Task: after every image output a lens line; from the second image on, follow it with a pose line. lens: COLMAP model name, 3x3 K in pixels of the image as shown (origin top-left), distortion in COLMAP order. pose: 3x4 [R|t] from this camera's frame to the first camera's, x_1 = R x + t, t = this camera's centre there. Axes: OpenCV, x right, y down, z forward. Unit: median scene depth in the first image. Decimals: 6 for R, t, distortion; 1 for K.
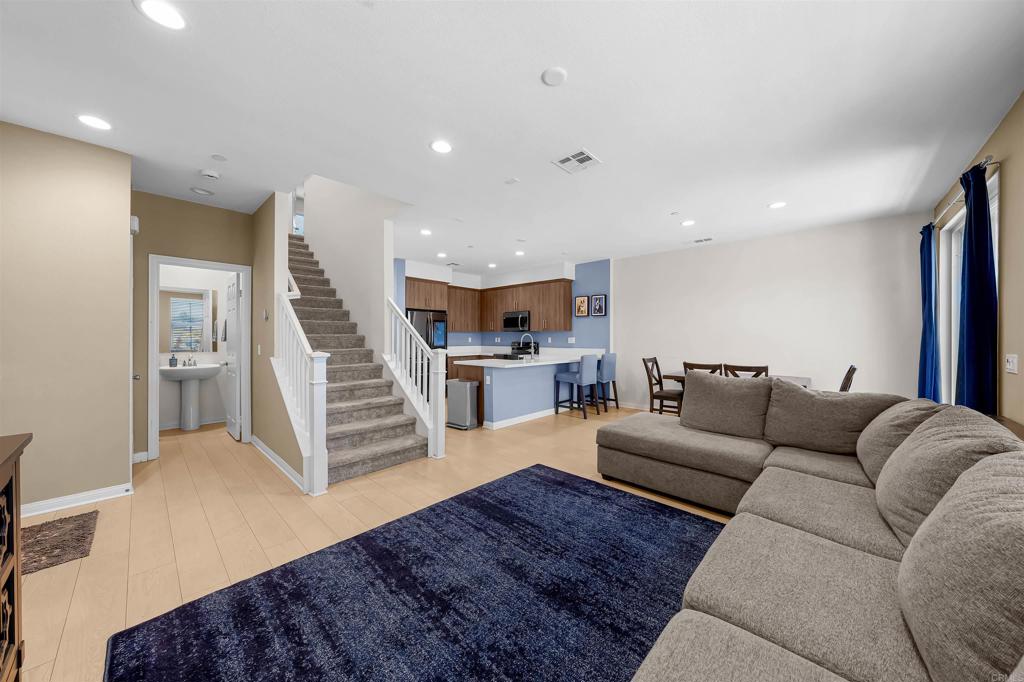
lens RADIAL K [[351.2, 0, 511.7], [0, 351.2, 338.1], [0, 0, 1]] dist [0.000077, 0.000263]
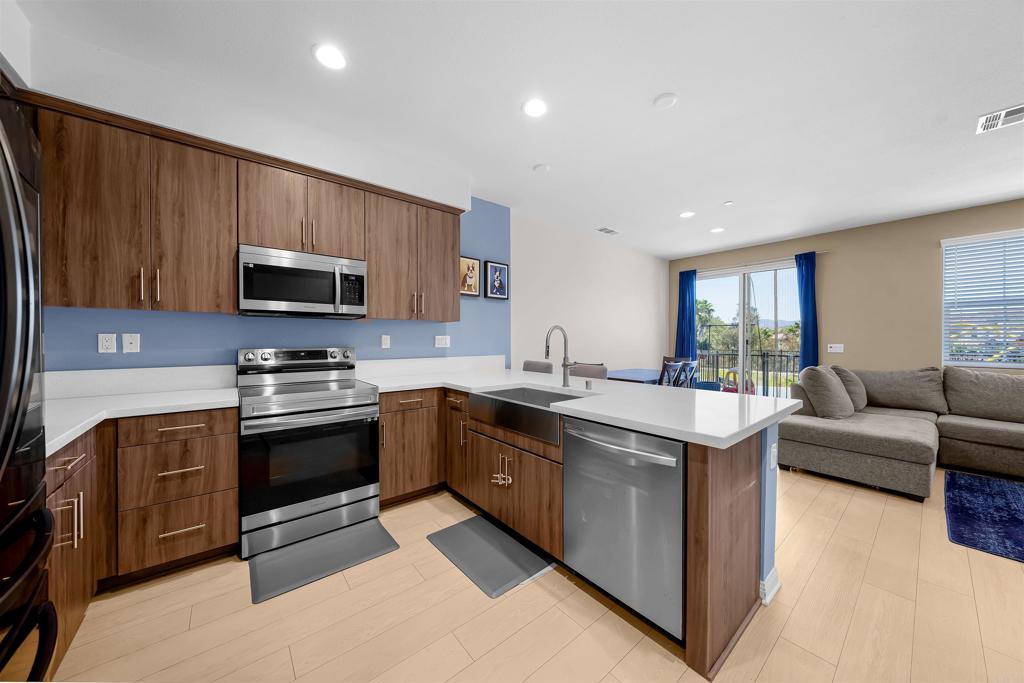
lens RADIAL K [[351.2, 0, 512.8], [0, 351.2, 338.9], [0, 0, 1]] dist [0.000077, 0.000263]
pose [[0.126719, -0.003978, 0.991931, -0.315672], [0.002277, 0.999990, 0.003720, 0.001068], [-0.991936, 0.001788, 0.126727, 0.873374]]
